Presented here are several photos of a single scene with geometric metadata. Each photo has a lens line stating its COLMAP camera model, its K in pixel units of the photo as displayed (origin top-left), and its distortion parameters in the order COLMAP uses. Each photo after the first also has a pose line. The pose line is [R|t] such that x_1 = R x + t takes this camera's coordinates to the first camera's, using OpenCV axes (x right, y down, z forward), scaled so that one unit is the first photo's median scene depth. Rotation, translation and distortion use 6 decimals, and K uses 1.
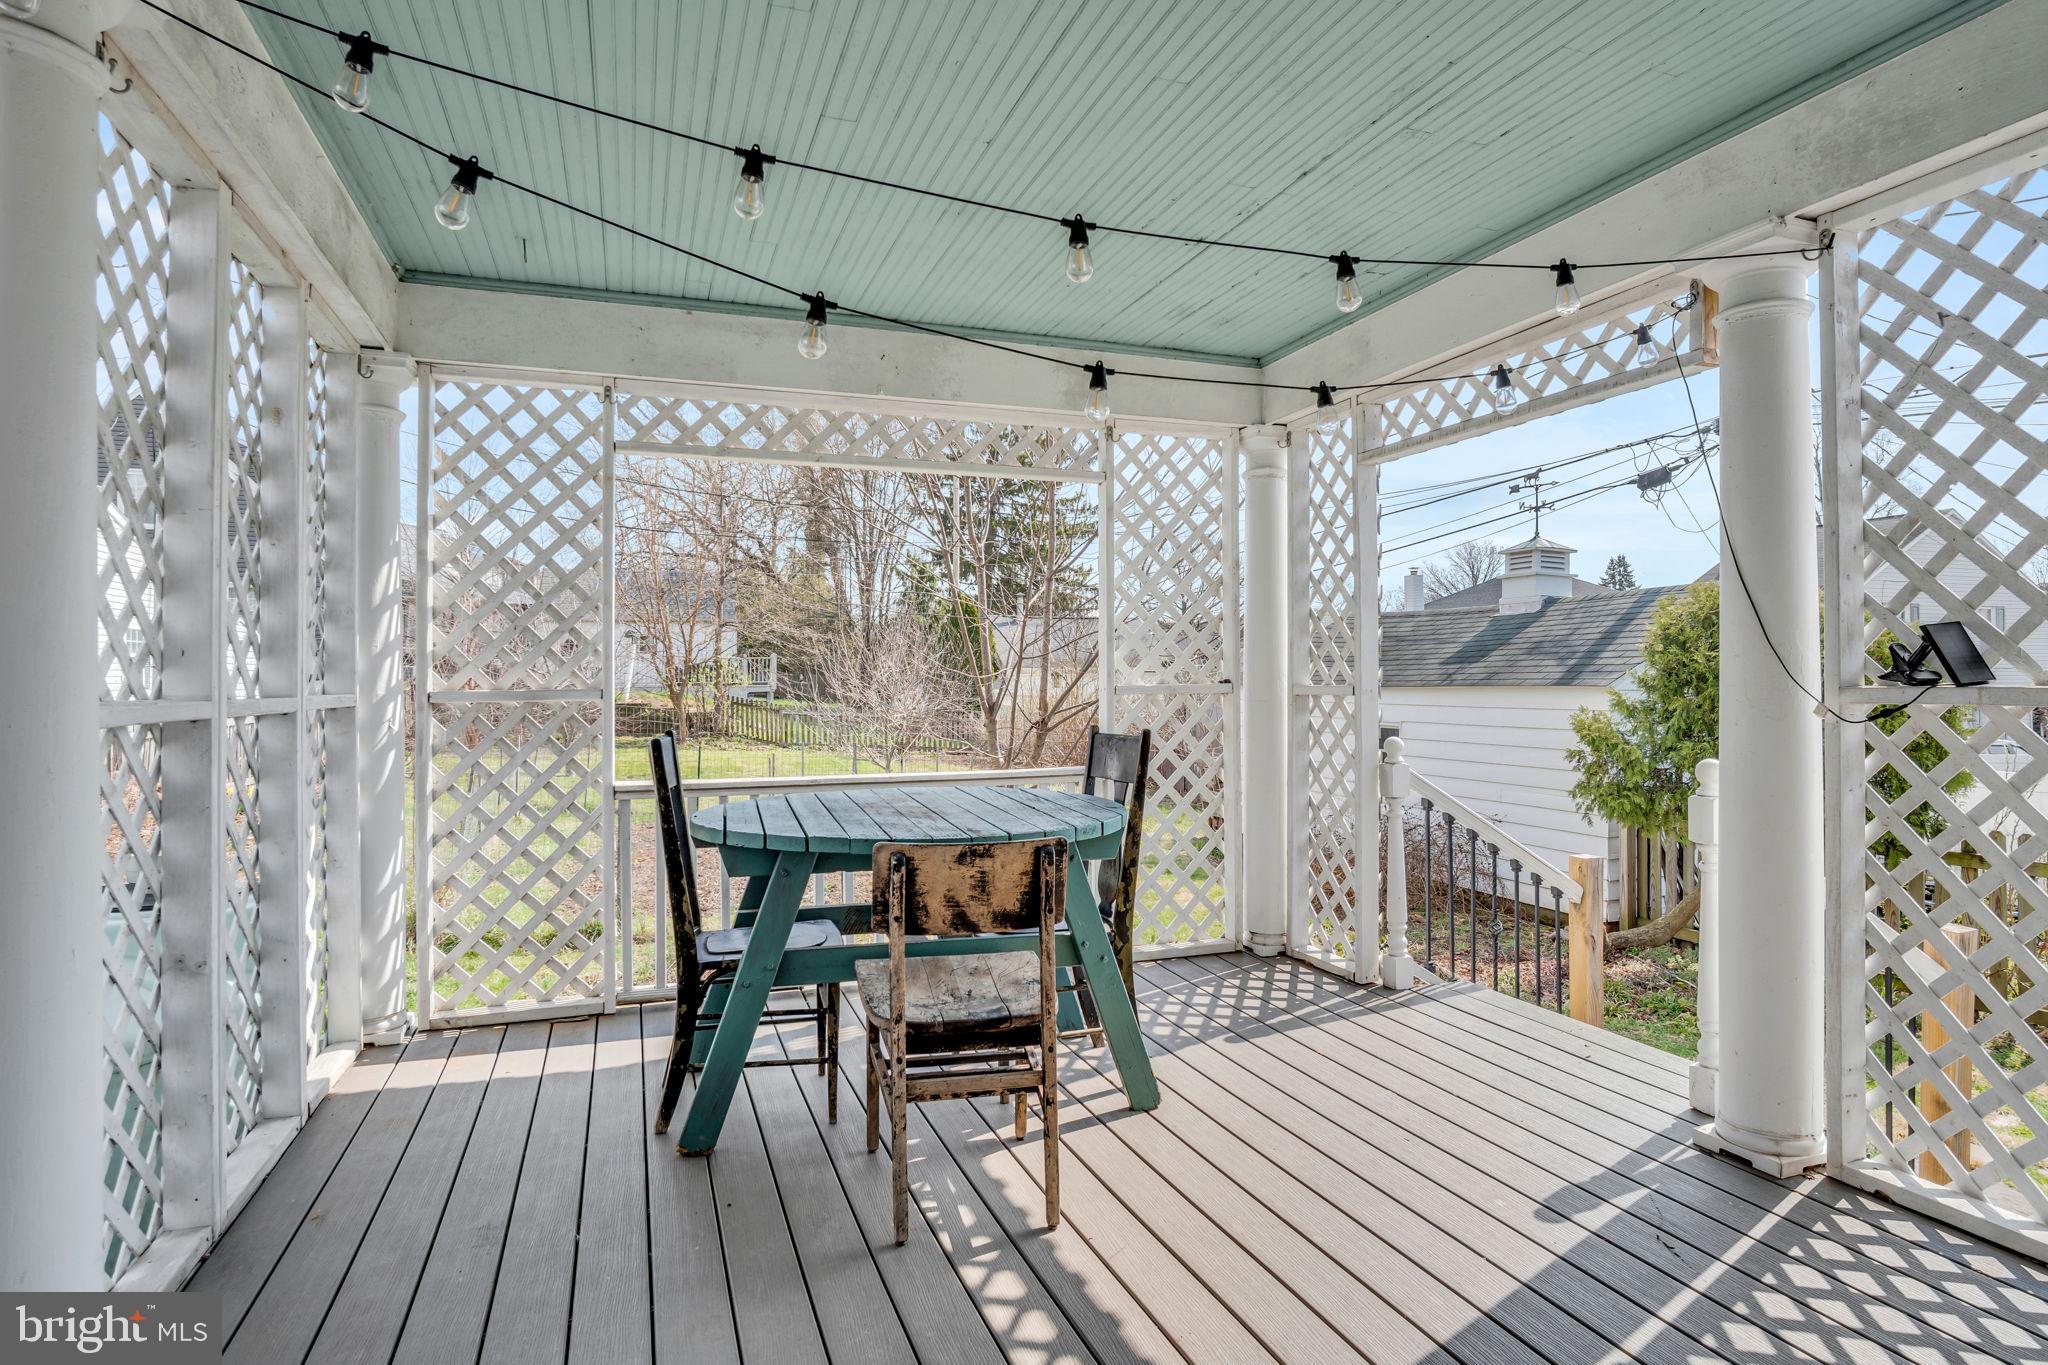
lens RADIAL K [[1122.2, 0, 1024.0], [0, 1122.2, 682.5], [0, 0, 1]] dist [-0.022656, 0.002090]
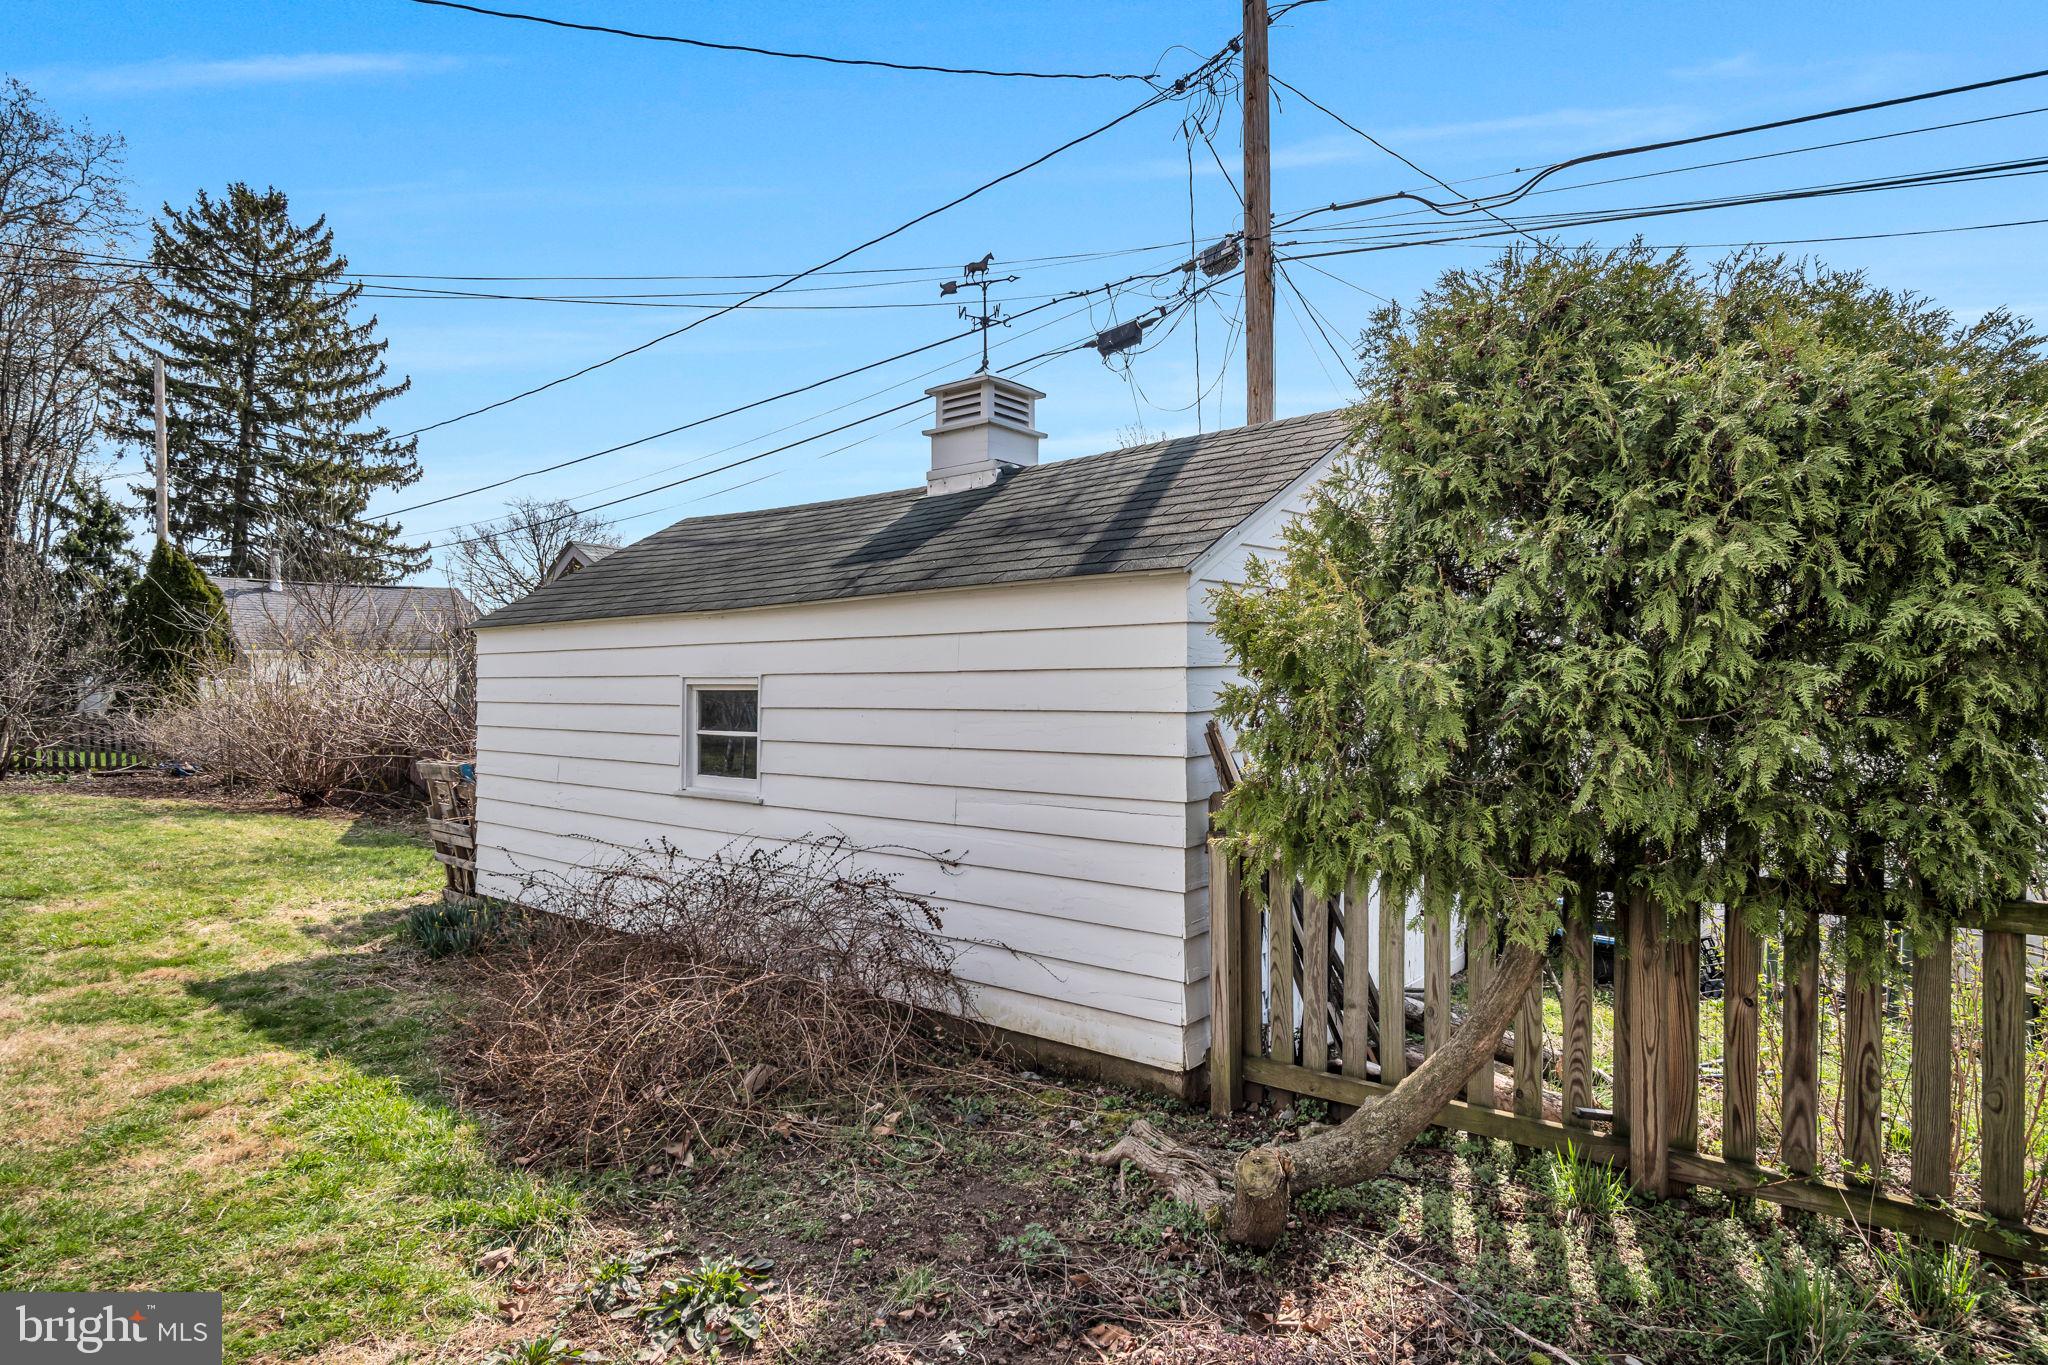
lens RADIAL K [[1122.2, 0, 1024.0], [0, 1122.2, 682.5], [0, 0, 1]] dist [-0.022656, 0.002090]
pose [[0.860736, -0.007564, 0.508995, 0.173019], [0.007985, 0.999967, 0.001357, 0.037273], [-0.508989, 0.002896, 0.860768, 0.479728]]
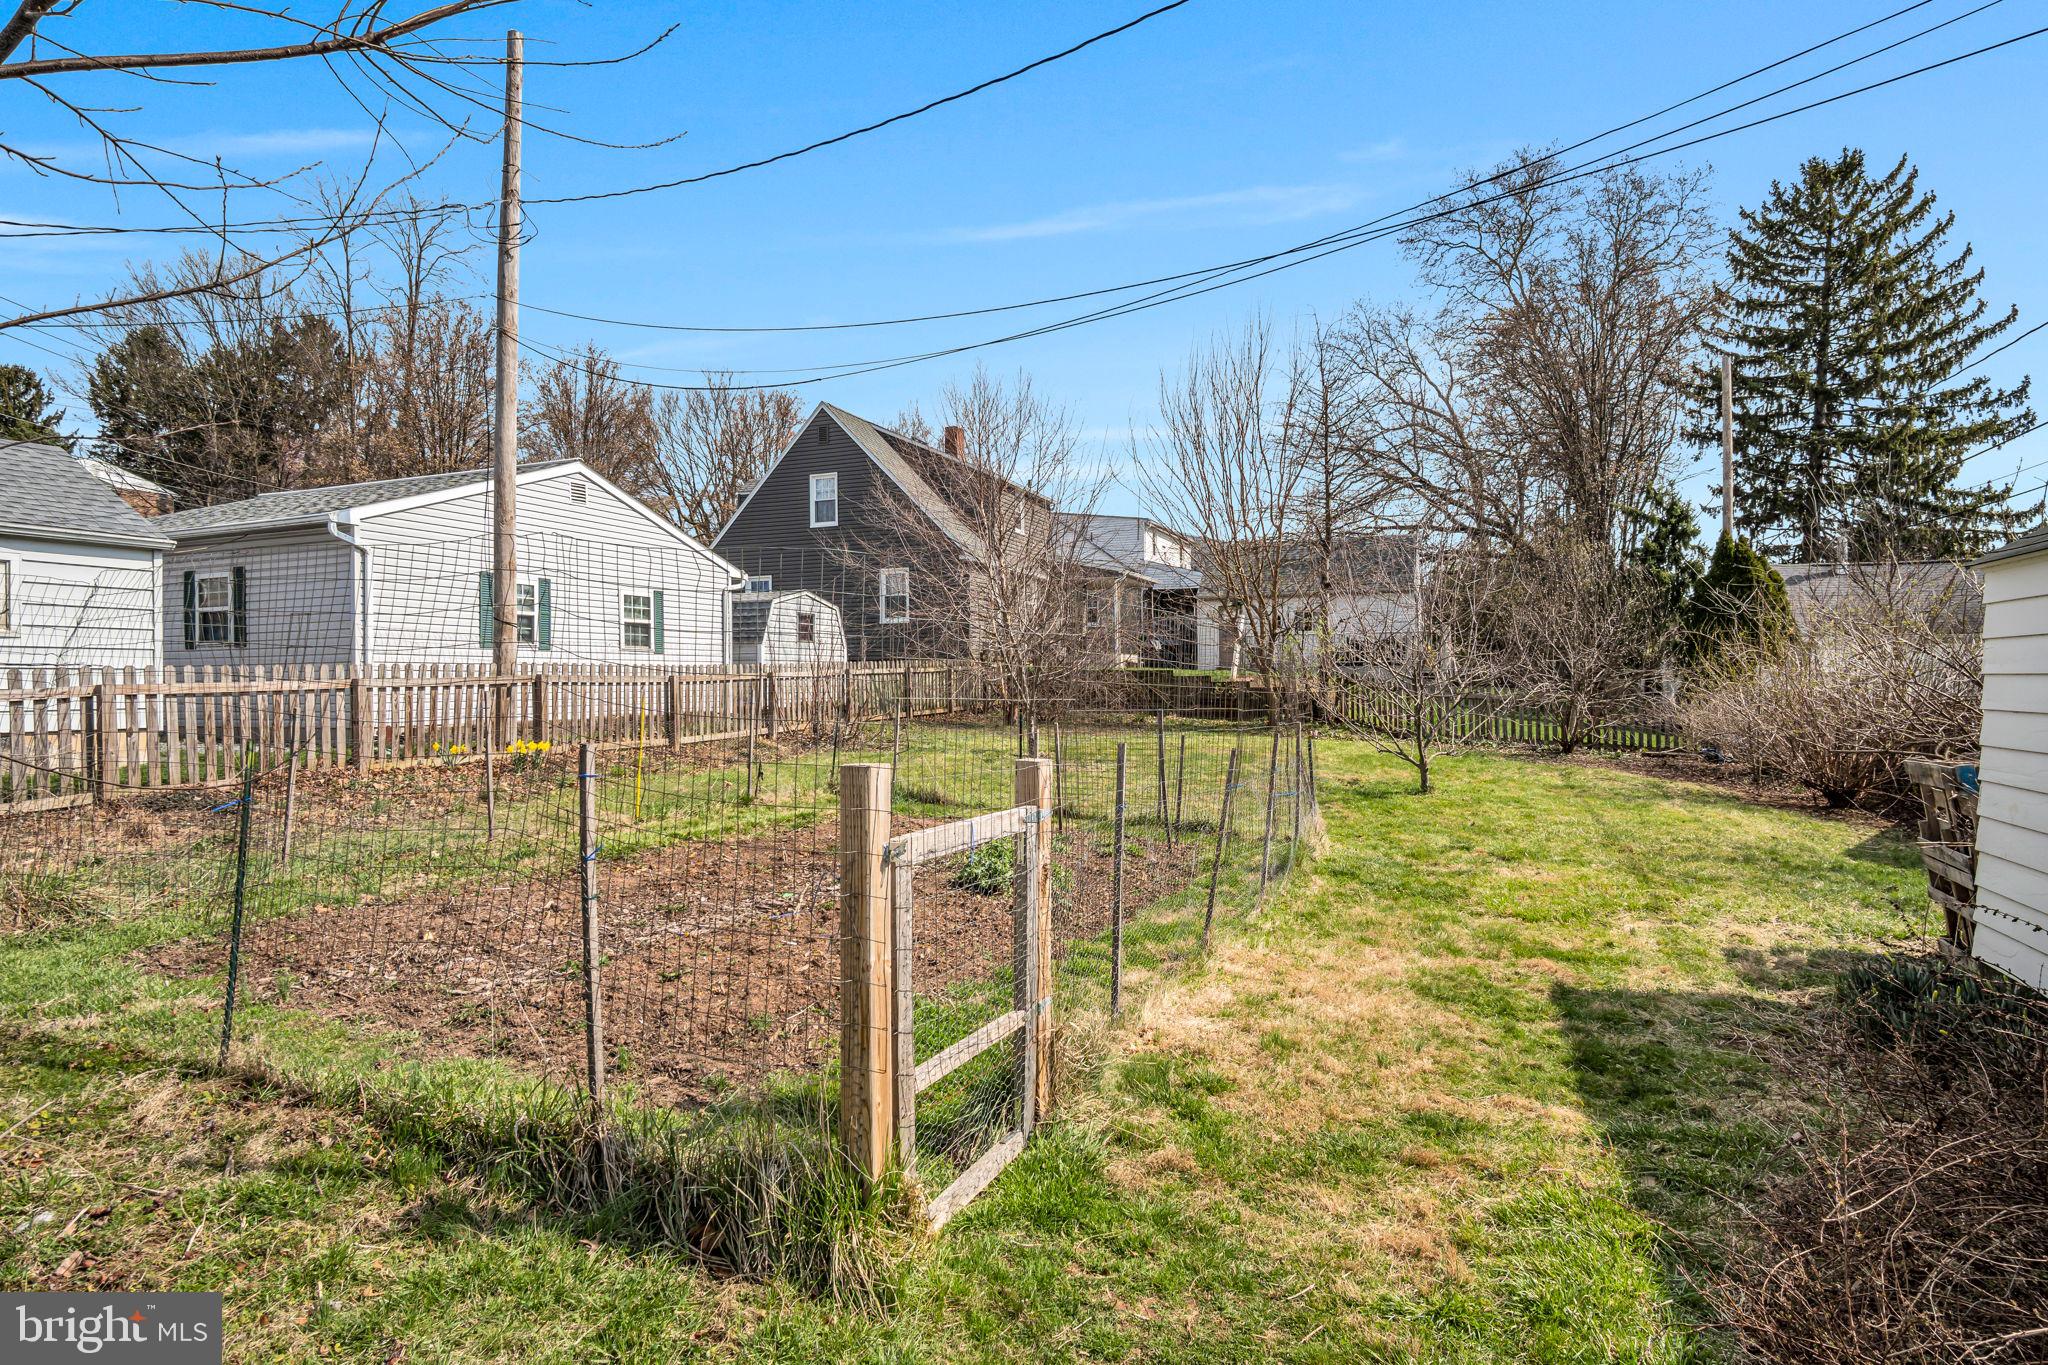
lens RADIAL K [[1122.2, 0, 1024.0], [0, 1122.2, 682.5], [0, 0, 1]] dist [-0.022656, 0.002090]
pose [[0.757842, 0.006235, -0.652408, 0.215160], [-0.004813, 0.999981, 0.003966, 0.046955], [0.652420, 0.000135, 0.757858, 0.592364]]
